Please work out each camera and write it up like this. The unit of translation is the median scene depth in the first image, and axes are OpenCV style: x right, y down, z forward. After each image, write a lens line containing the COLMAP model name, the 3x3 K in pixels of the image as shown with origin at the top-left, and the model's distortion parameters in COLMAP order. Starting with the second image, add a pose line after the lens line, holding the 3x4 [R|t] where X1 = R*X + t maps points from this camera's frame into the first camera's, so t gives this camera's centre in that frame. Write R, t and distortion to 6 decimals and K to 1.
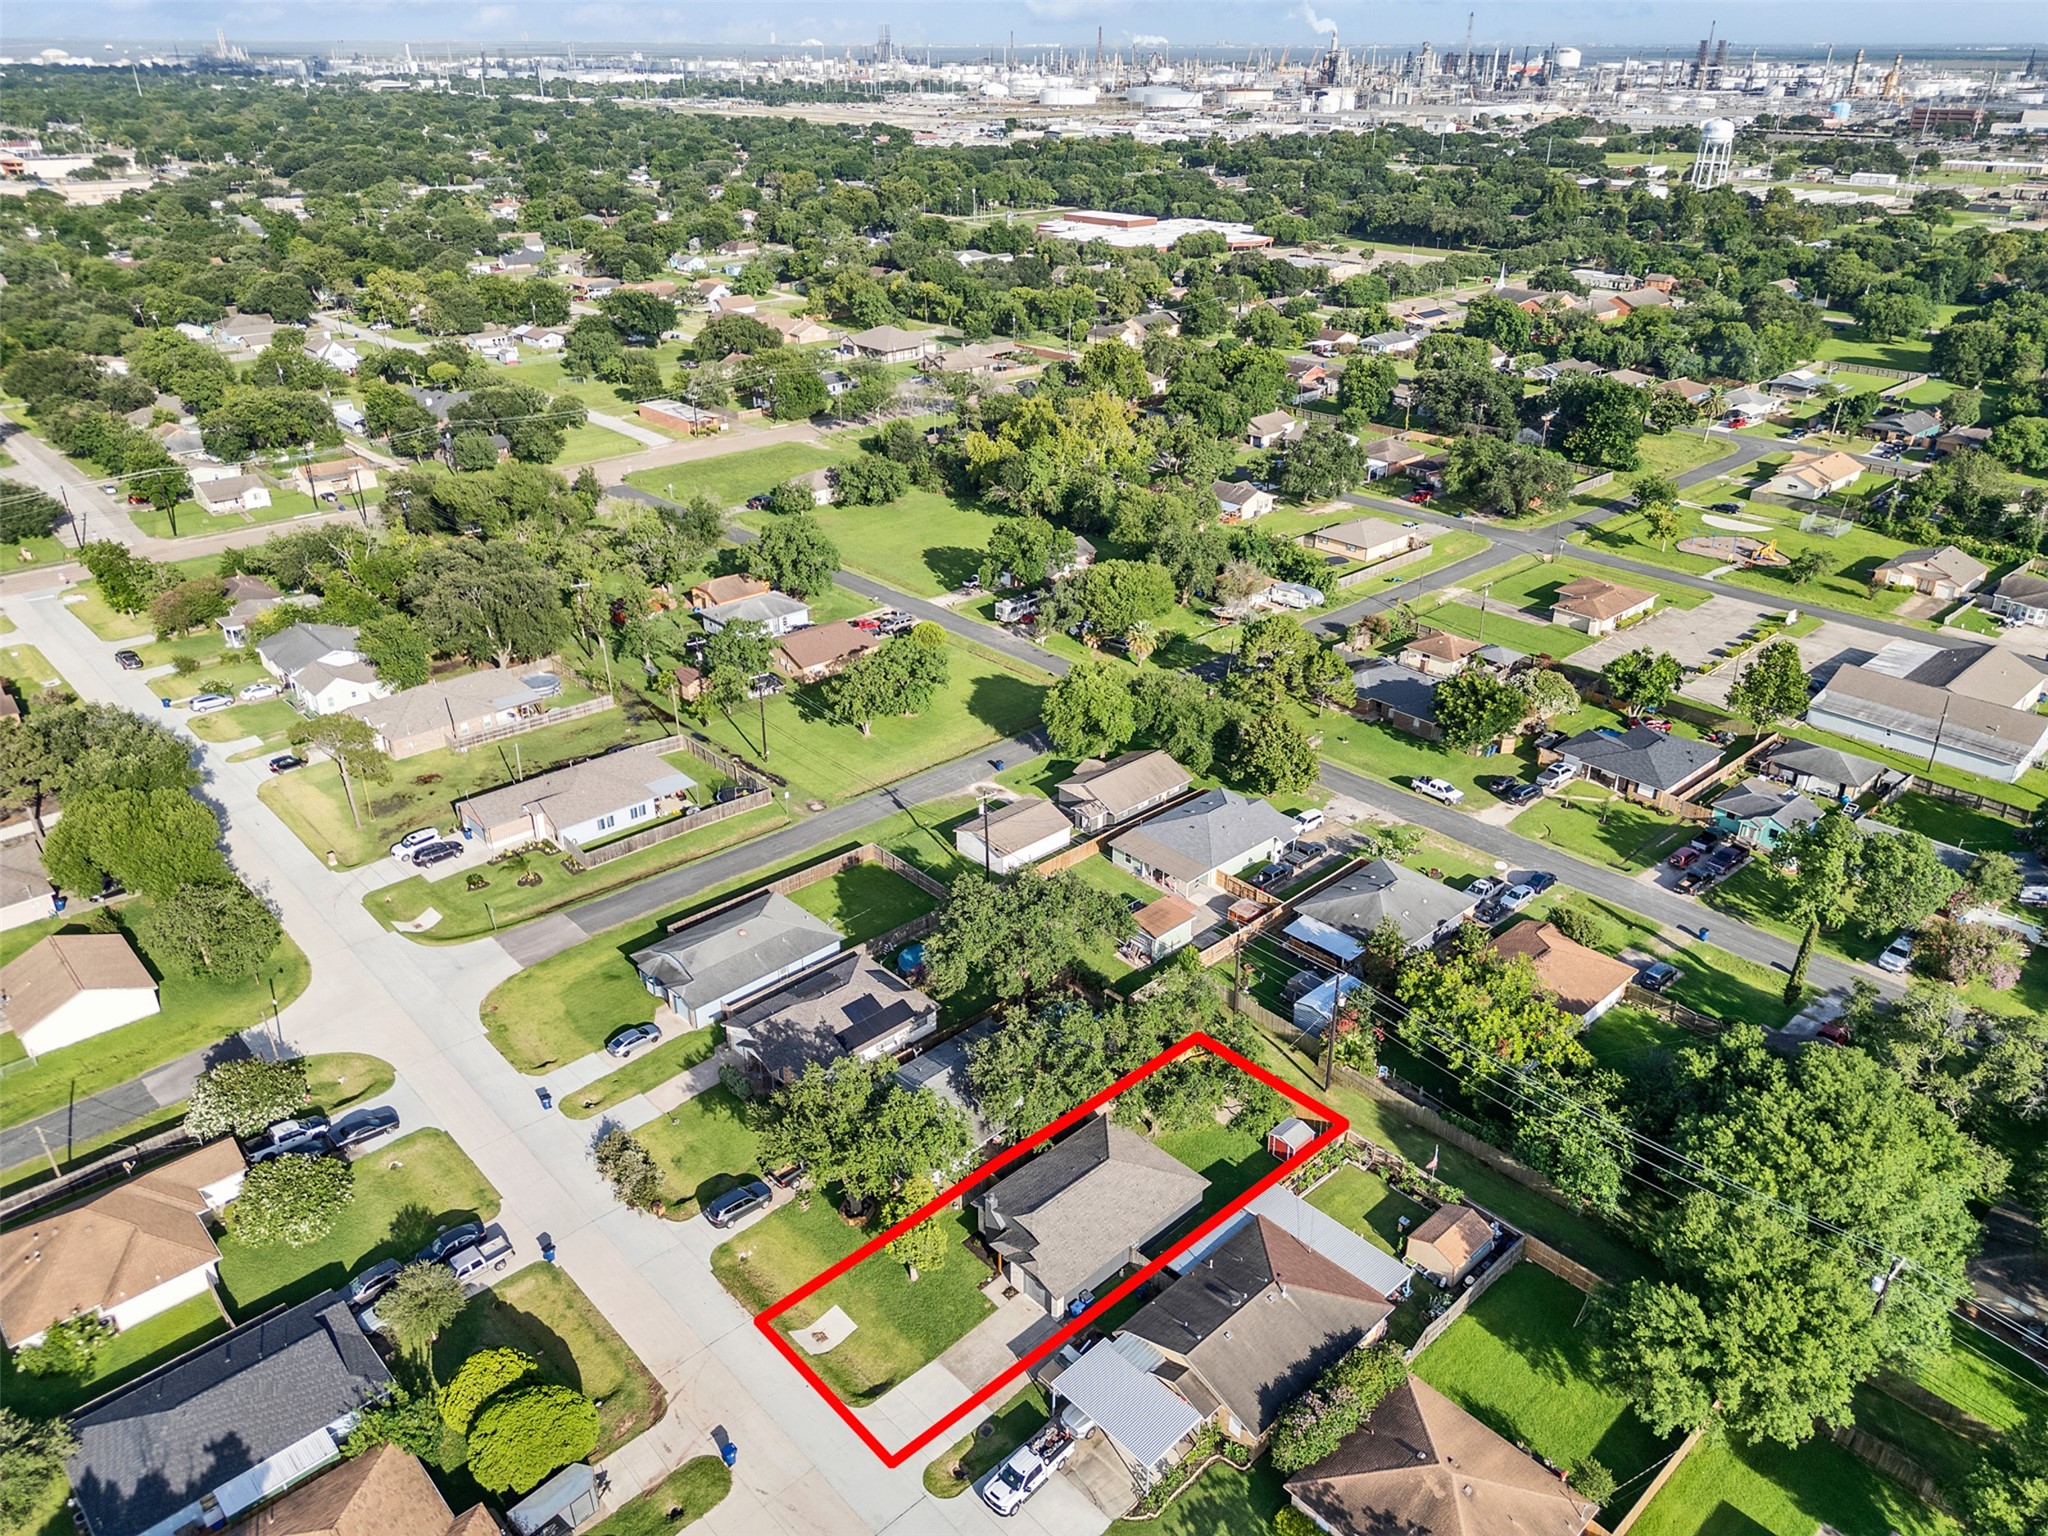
lens RADIAL K [[1437.0, 0, 1036.1], [0, 1437.0, 773.2], [0, 0, 1]] dist [0.061960, -0.062038]
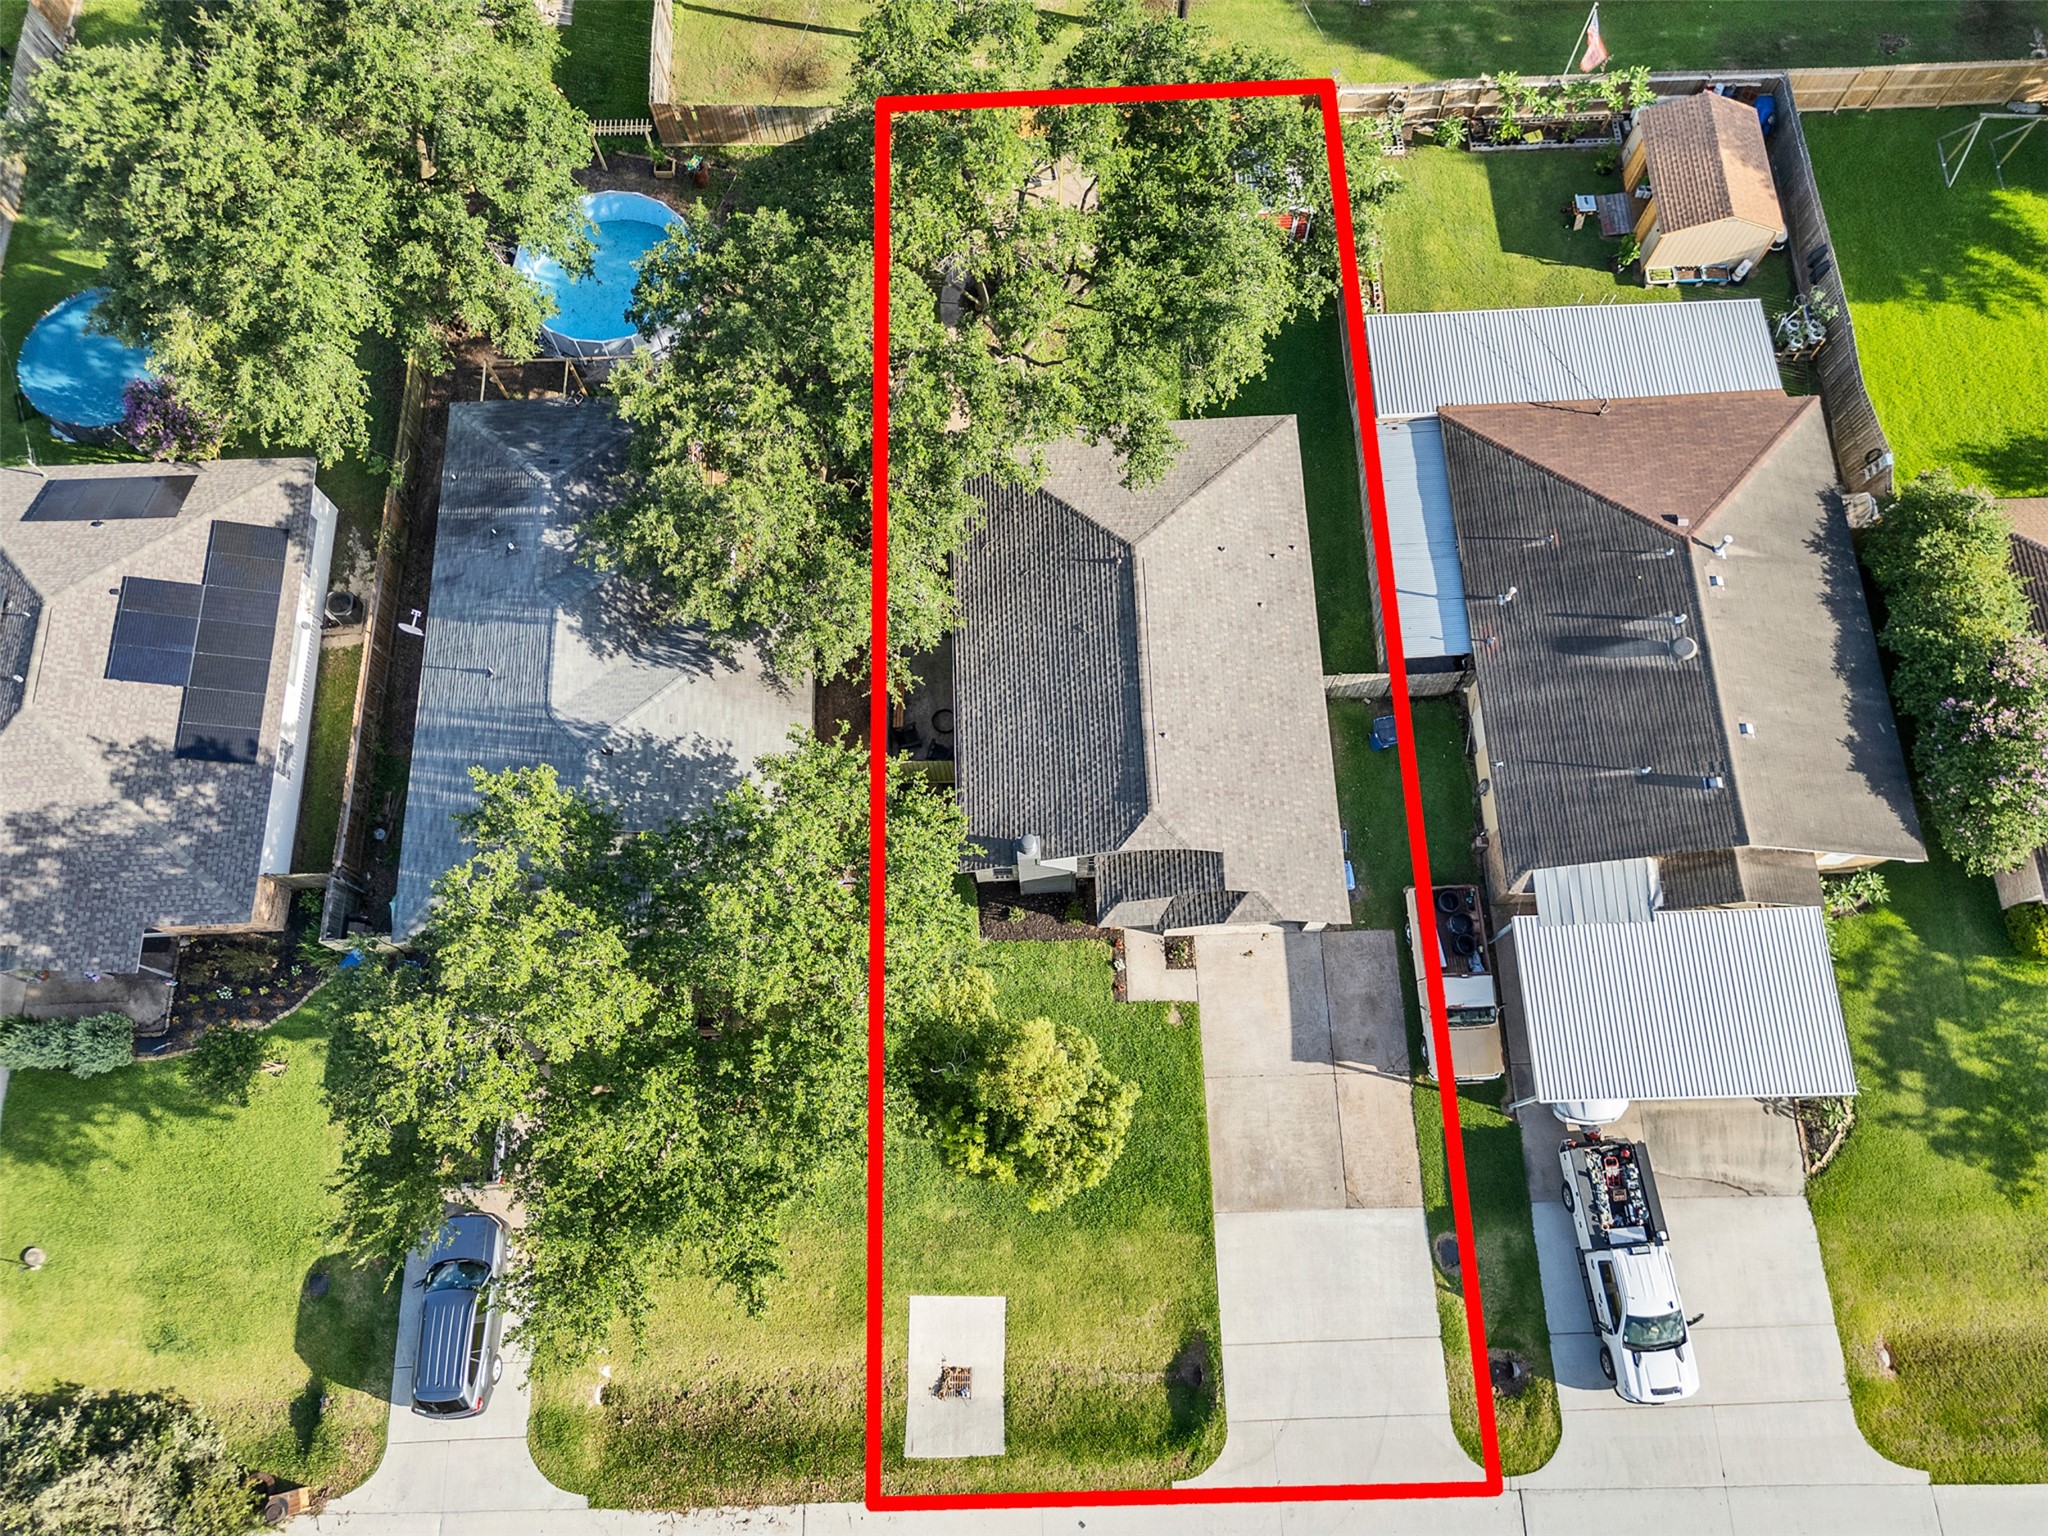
lens RADIAL K [[1437.0, 0, 1037.0], [0, 1437.0, 763.8], [0, 0, 1]] dist [0.061960, -0.062038]
pose [[0.668702, -0.709164, 0.223438, -0.065190], [0.354106, 0.567990, 0.742965, 0.002427], [-0.653794, -0.417701, 0.630935, 0.514309]]
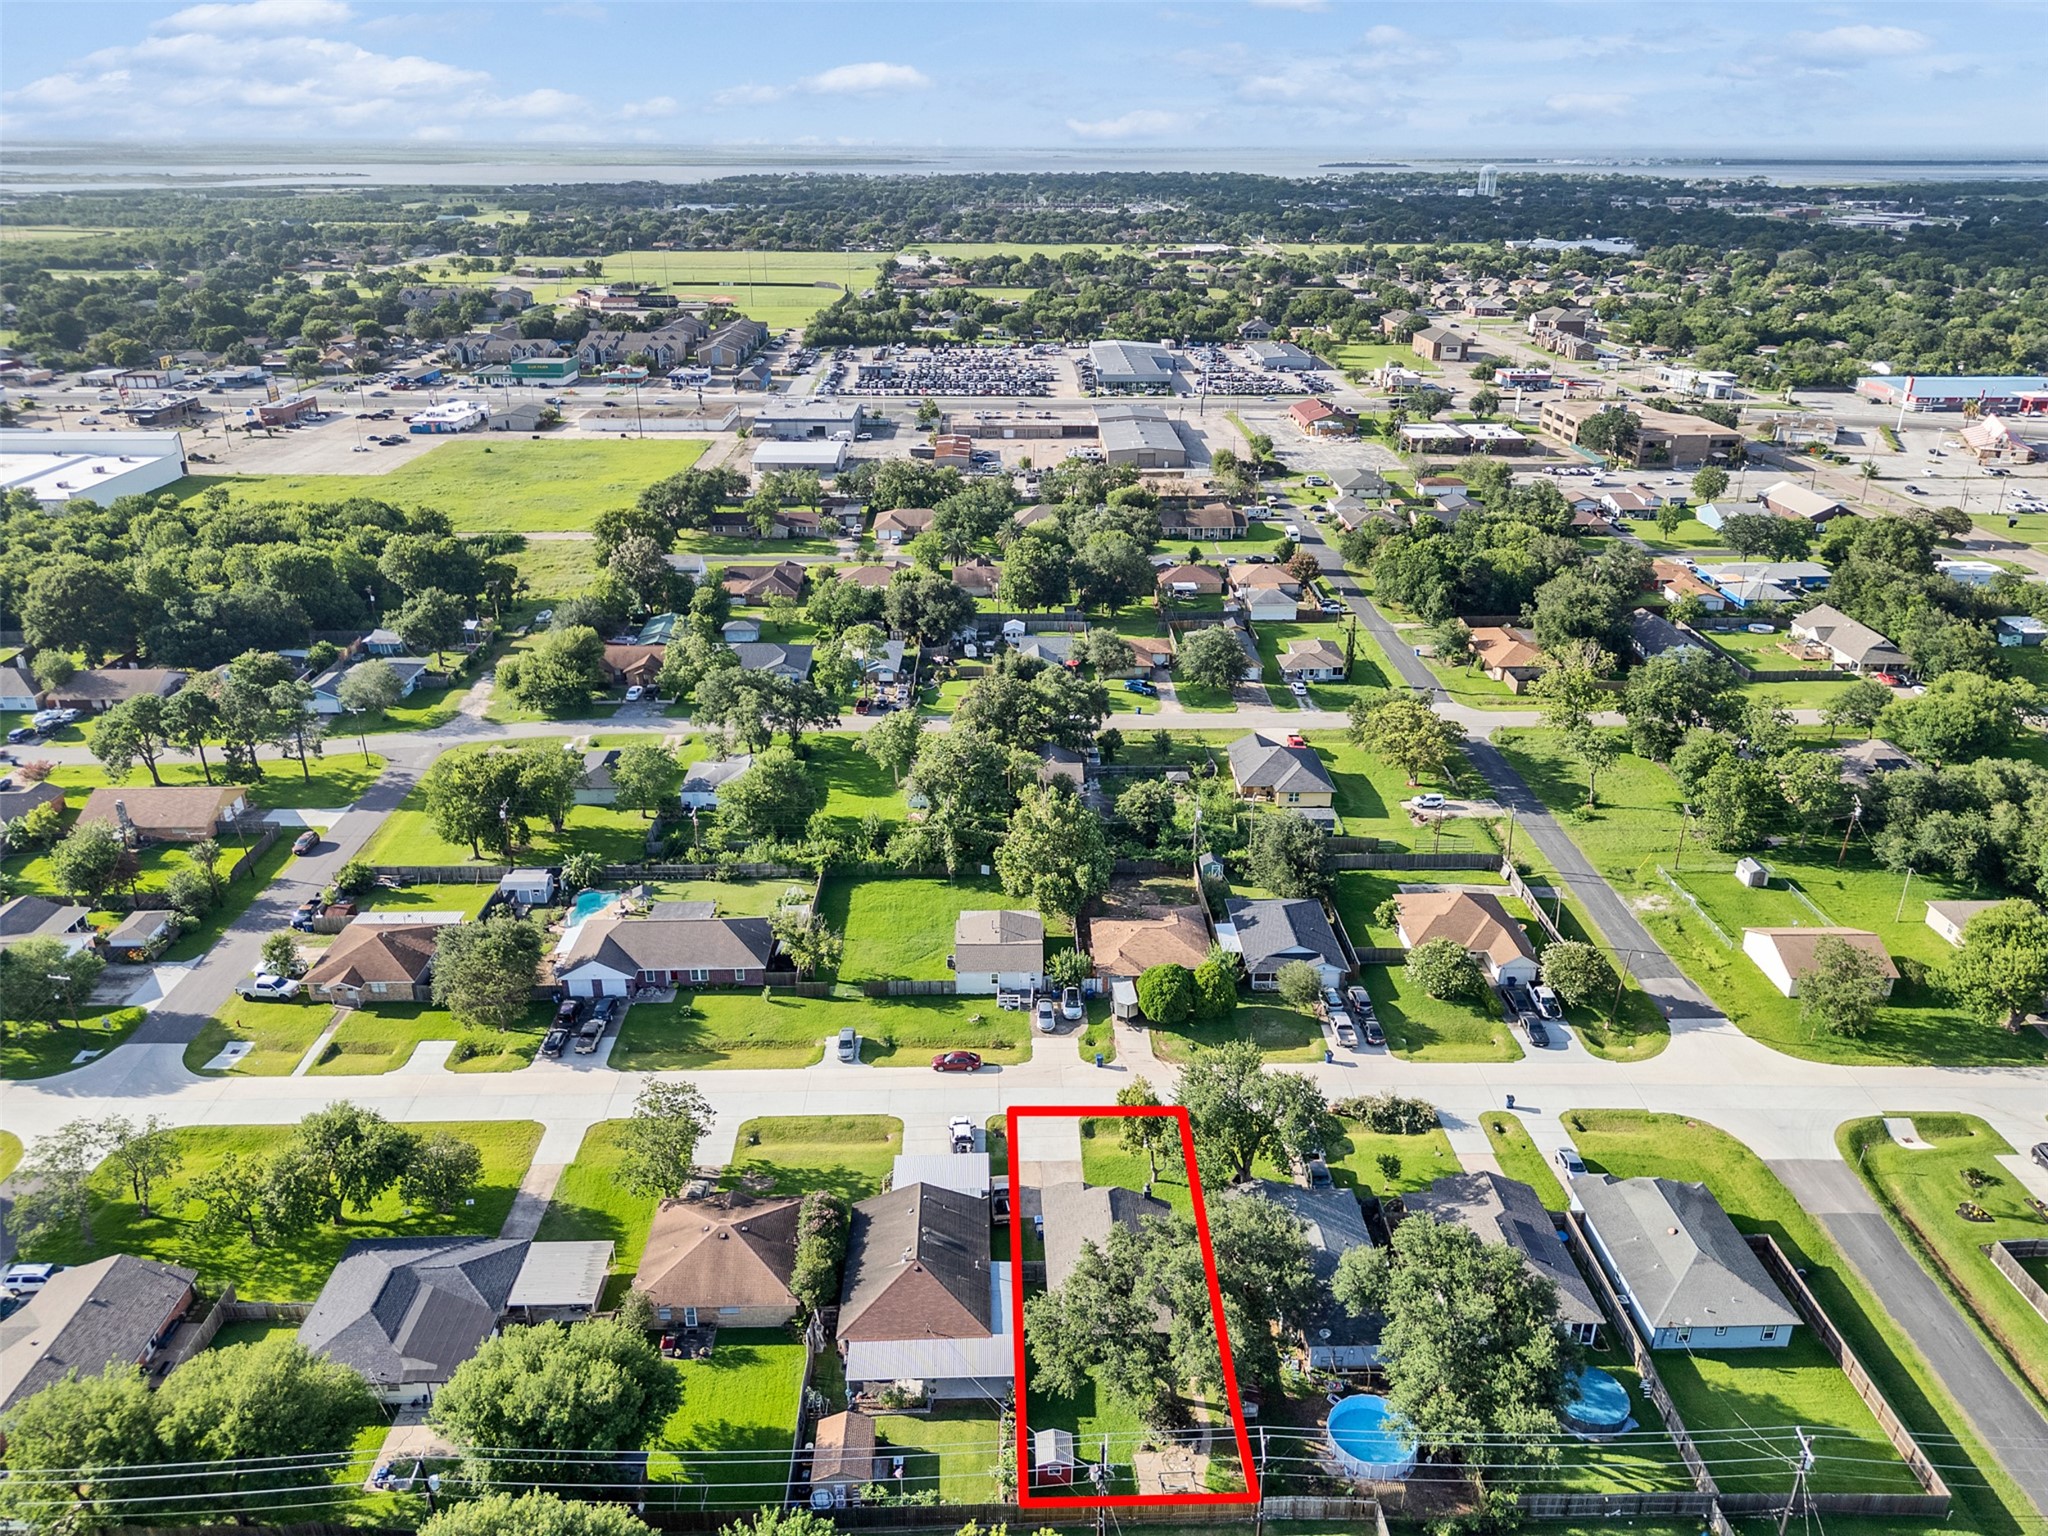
lens RADIAL K [[1437.0, 0, 1026.7], [0, 1437.0, 773.0], [0, 0, 1]] dist [0.061960, -0.062038]
pose [[-0.675133, 0.289423, -0.678550, 0.486964], [-0.334443, 0.699778, 0.631236, -0.431150], [0.657528, 0.653105, -0.375648, 0.774849]]
